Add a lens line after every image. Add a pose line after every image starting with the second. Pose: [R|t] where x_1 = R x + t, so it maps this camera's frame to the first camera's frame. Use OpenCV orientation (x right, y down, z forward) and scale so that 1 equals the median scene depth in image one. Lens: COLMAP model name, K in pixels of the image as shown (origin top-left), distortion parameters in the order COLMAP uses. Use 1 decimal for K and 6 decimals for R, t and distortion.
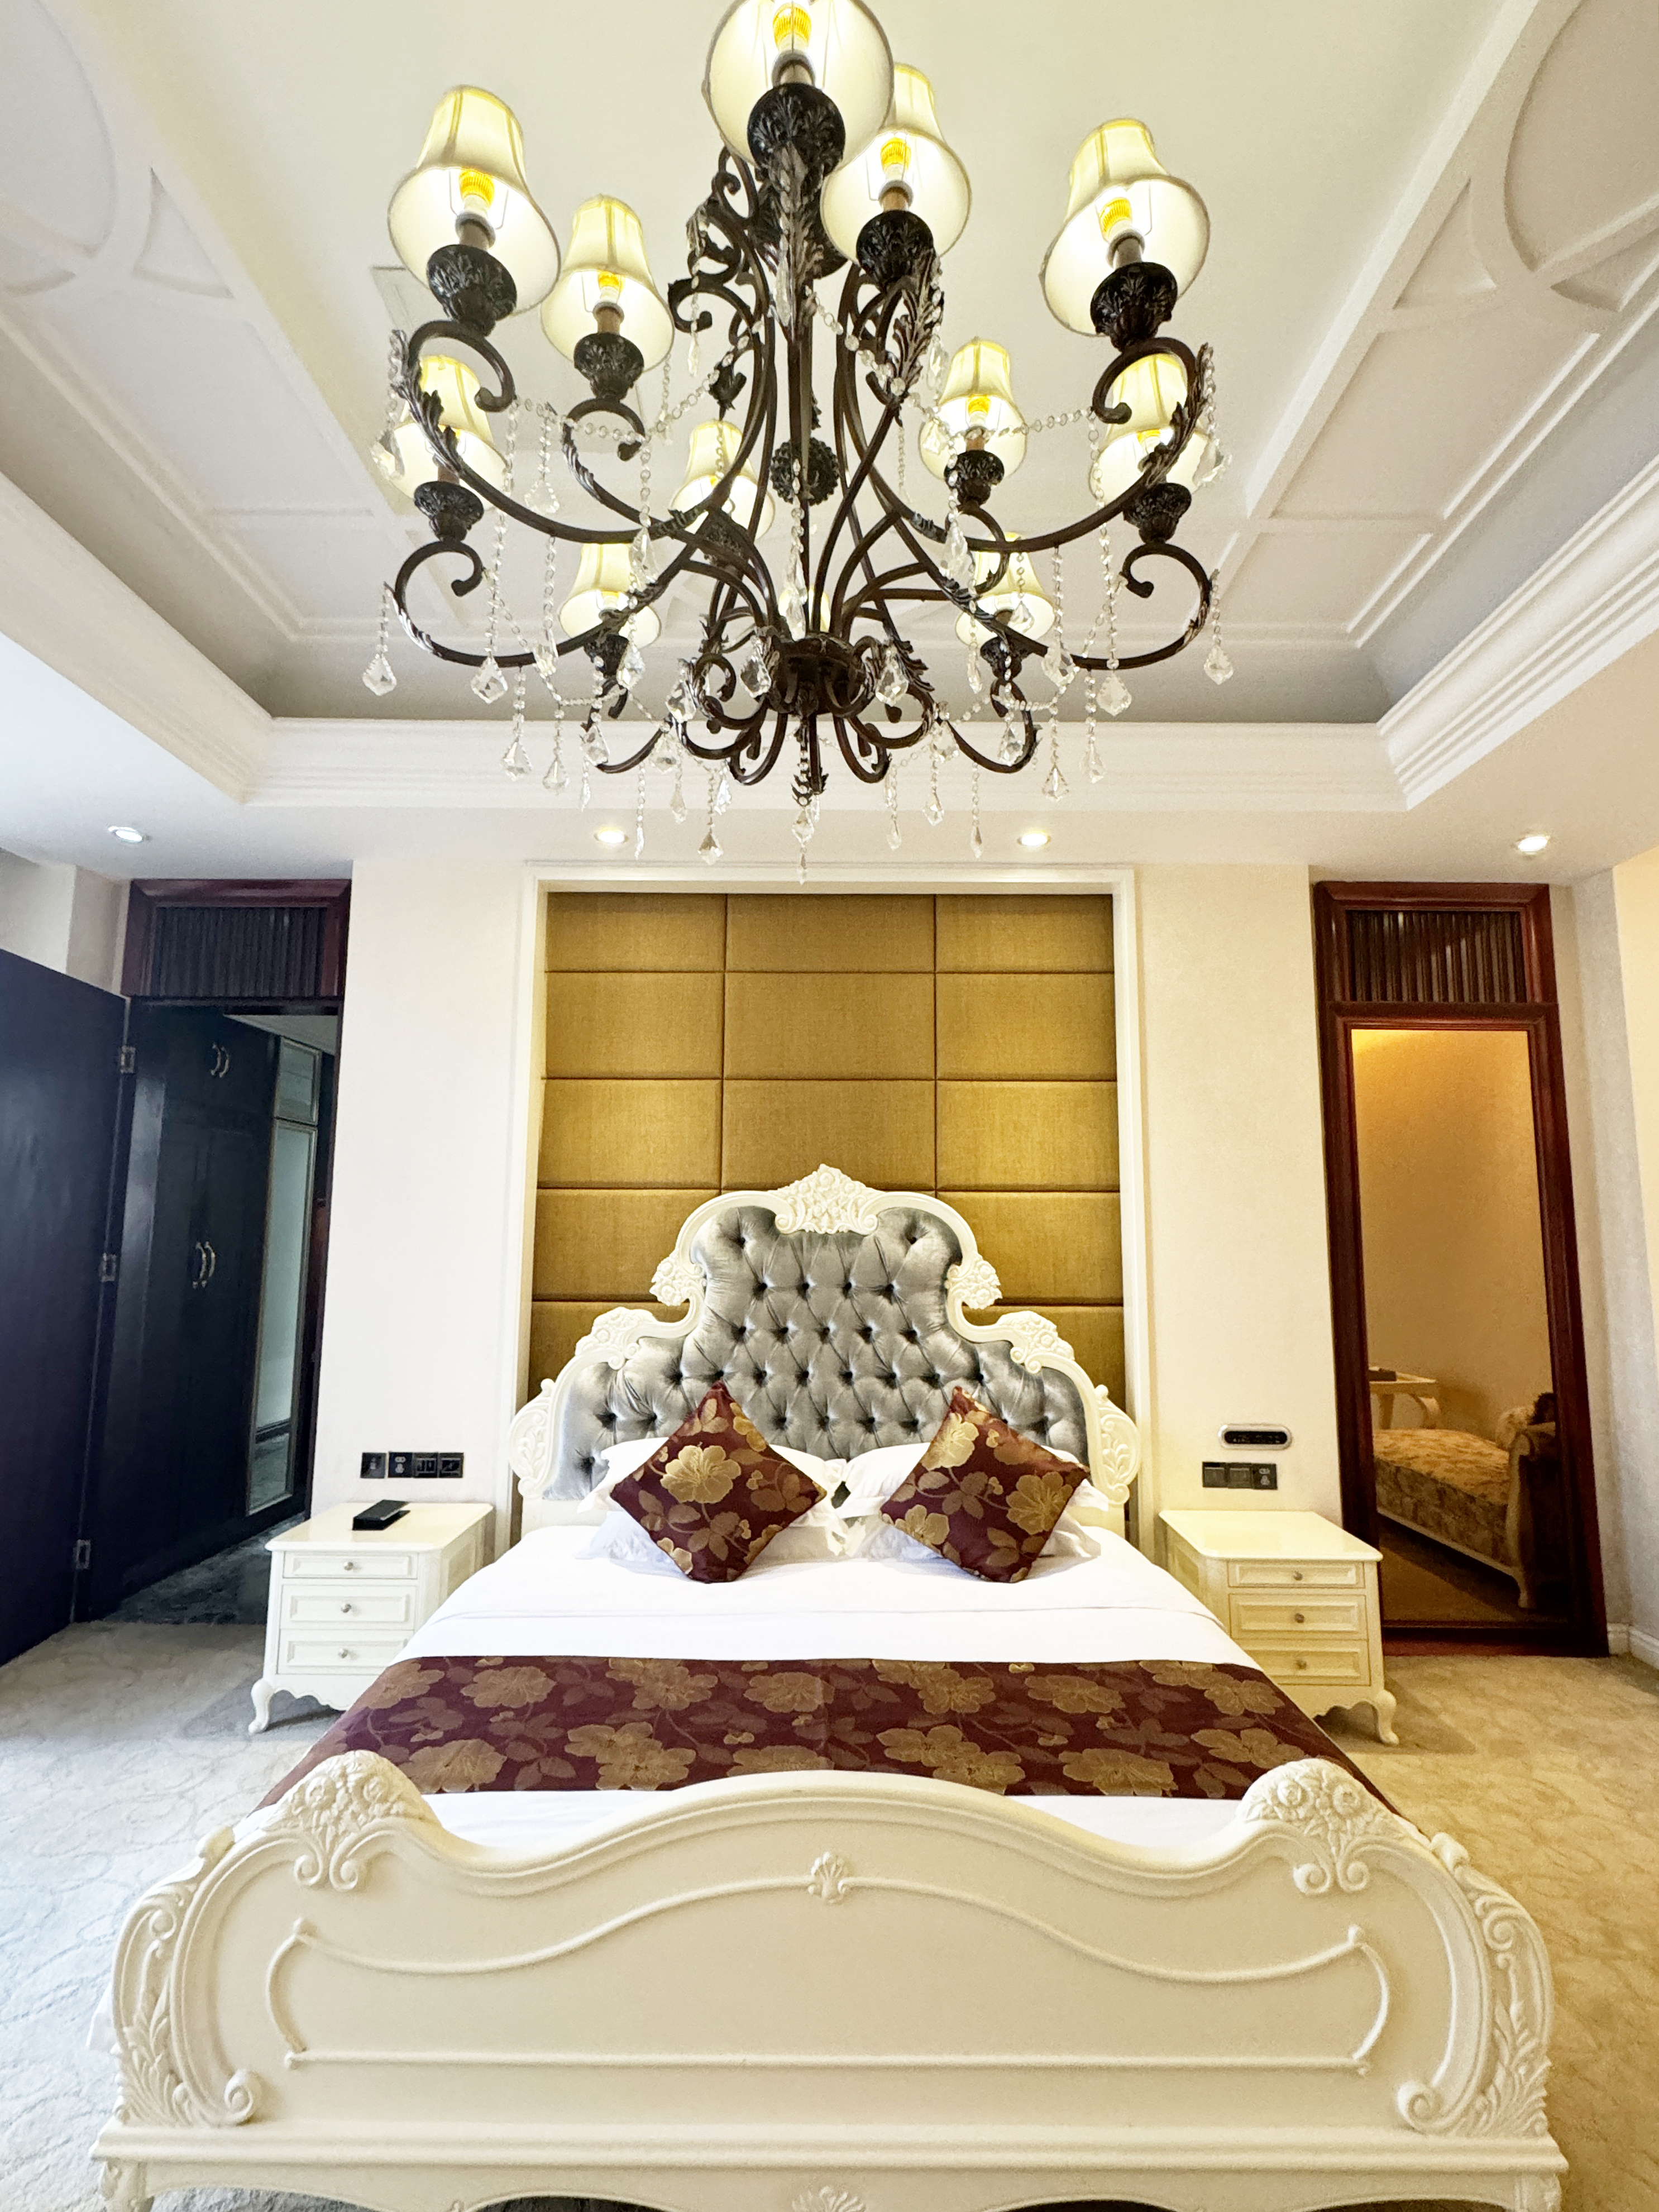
lens RADIAL K [[1045.6, 0, 833.7], [0, 1045.6, 1106.0], [0, 0, 1]] dist [-0.002731, 0.000959]
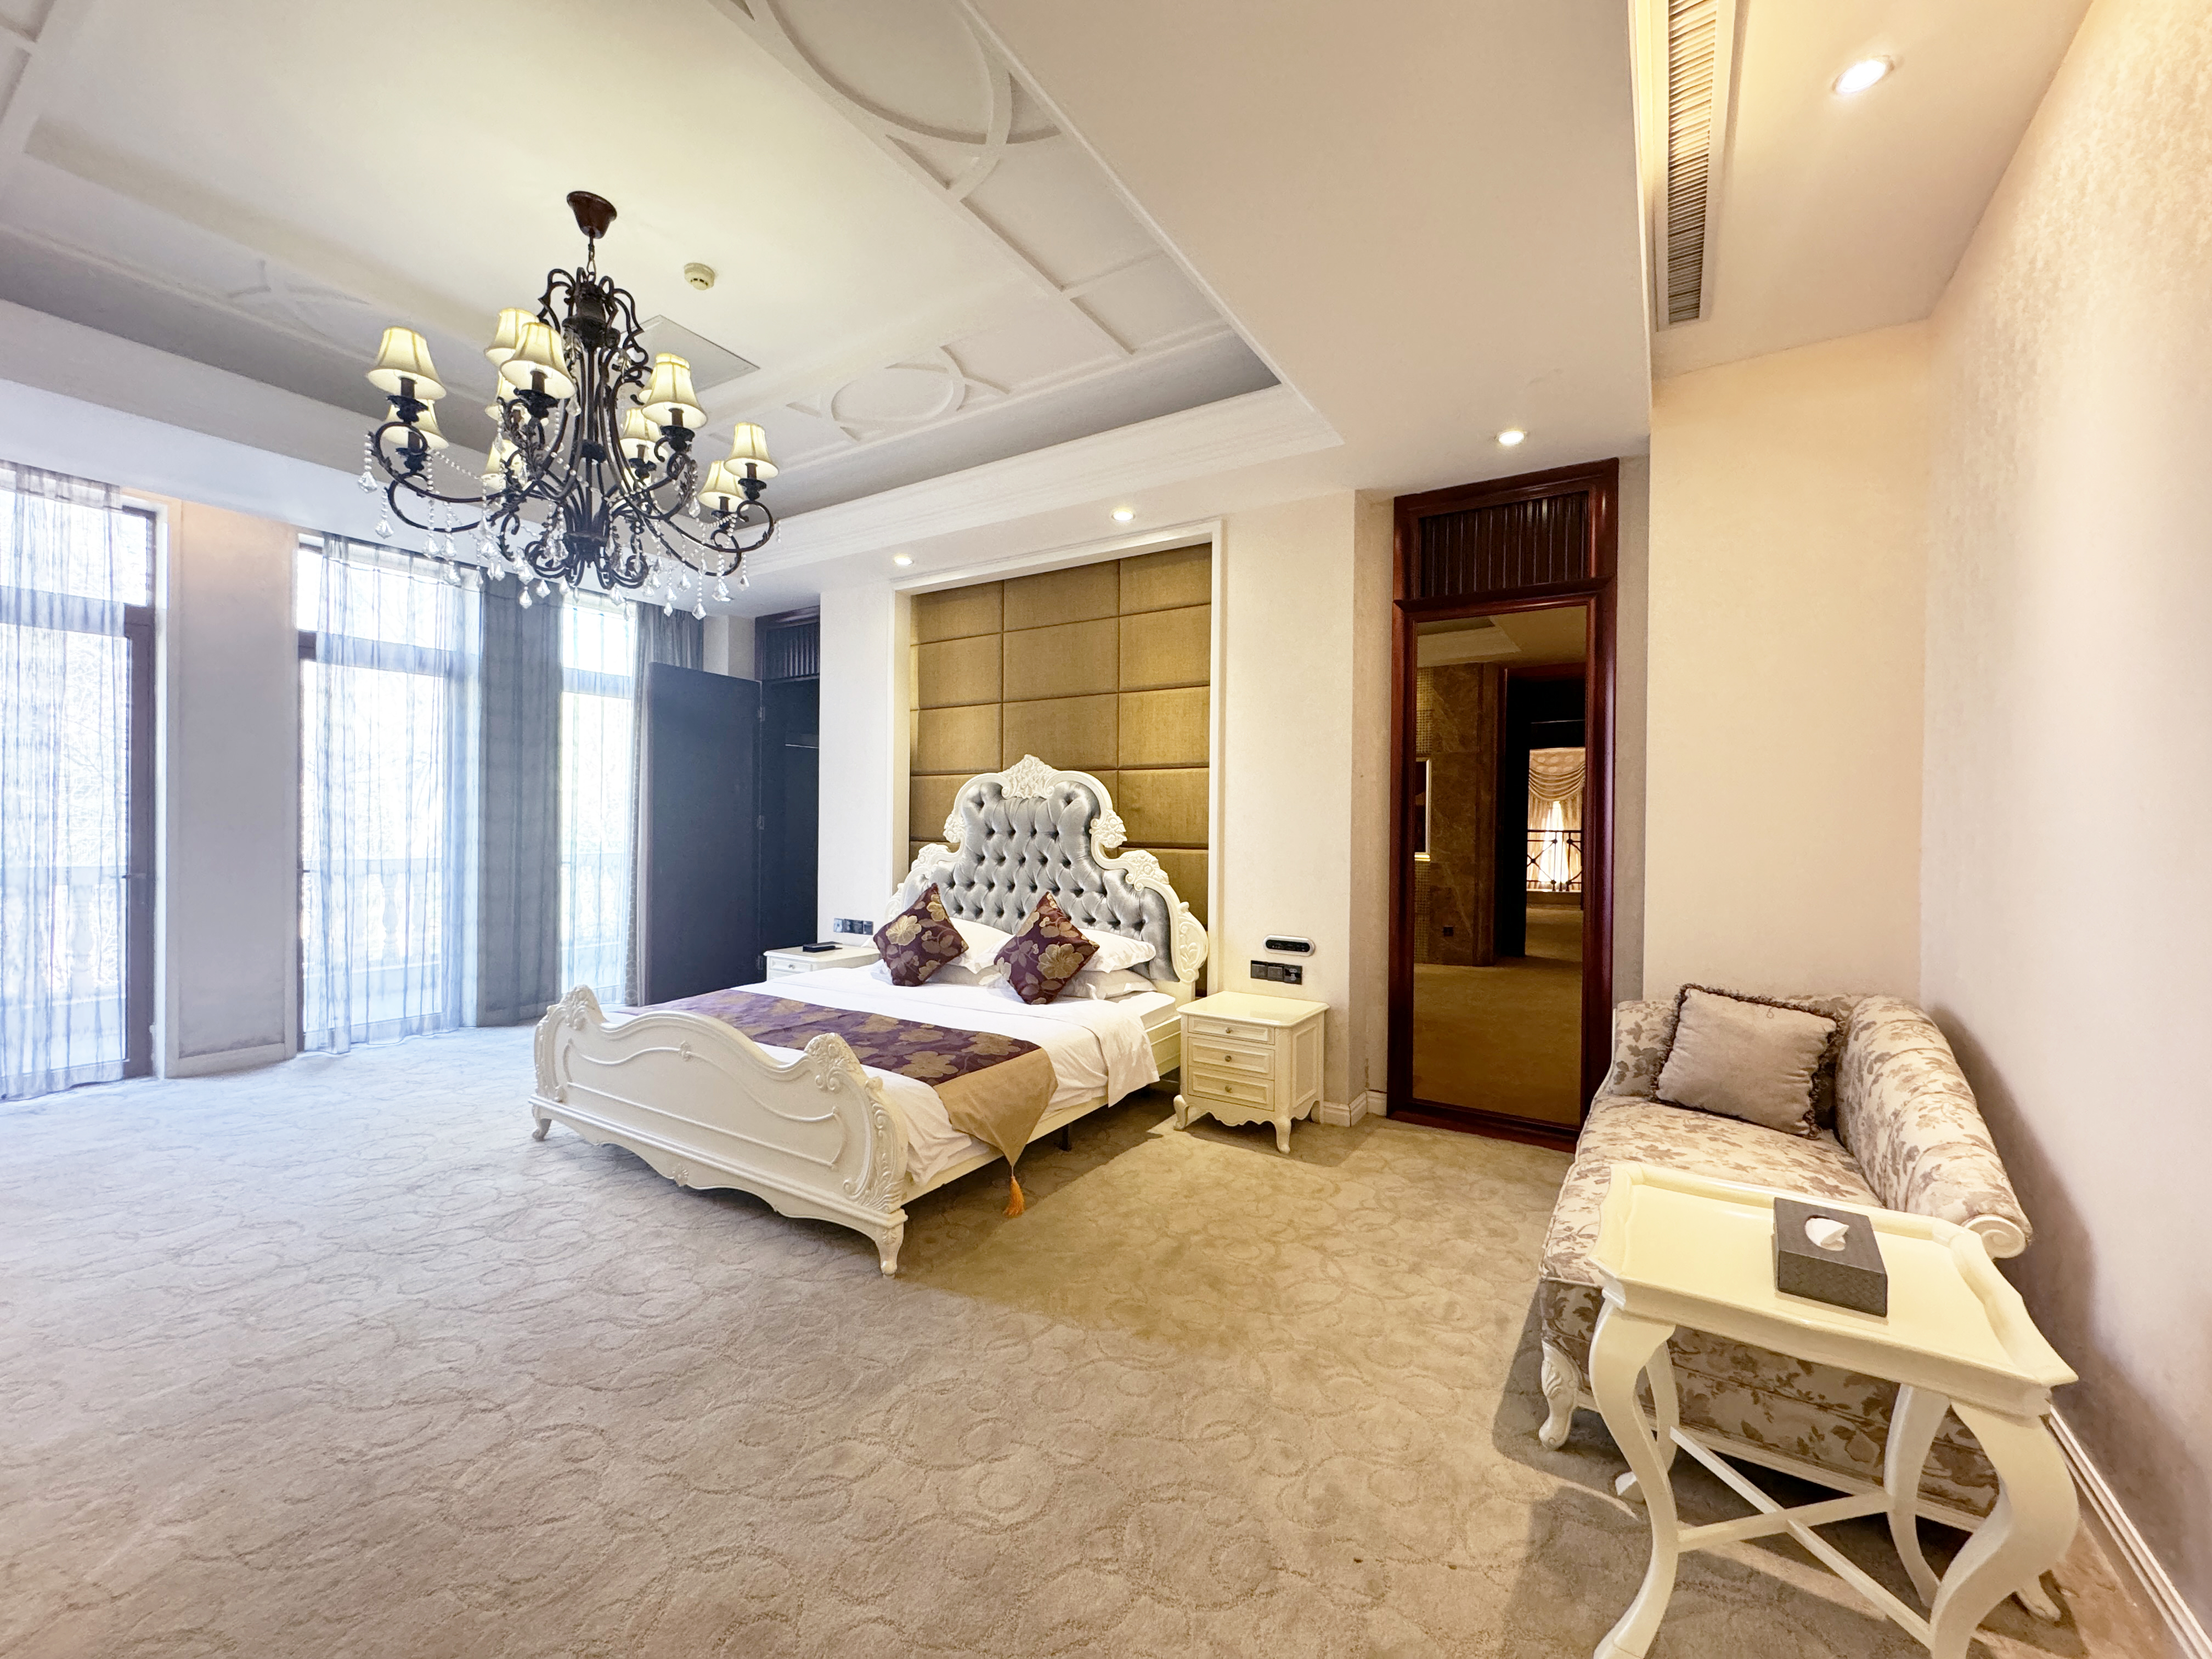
lens RADIAL K [[887.4, 0, 1106.4], [0, 887.4, 827.7], [0, 0, 1]] dist [0.000003, -0.001020]
pose [[0.845991, 0.005307, -0.533170, 0.807126], [0.063501, 0.991831, 0.110631, 0.025184], [0.529402, -0.127450, 0.838743, -0.061556]]
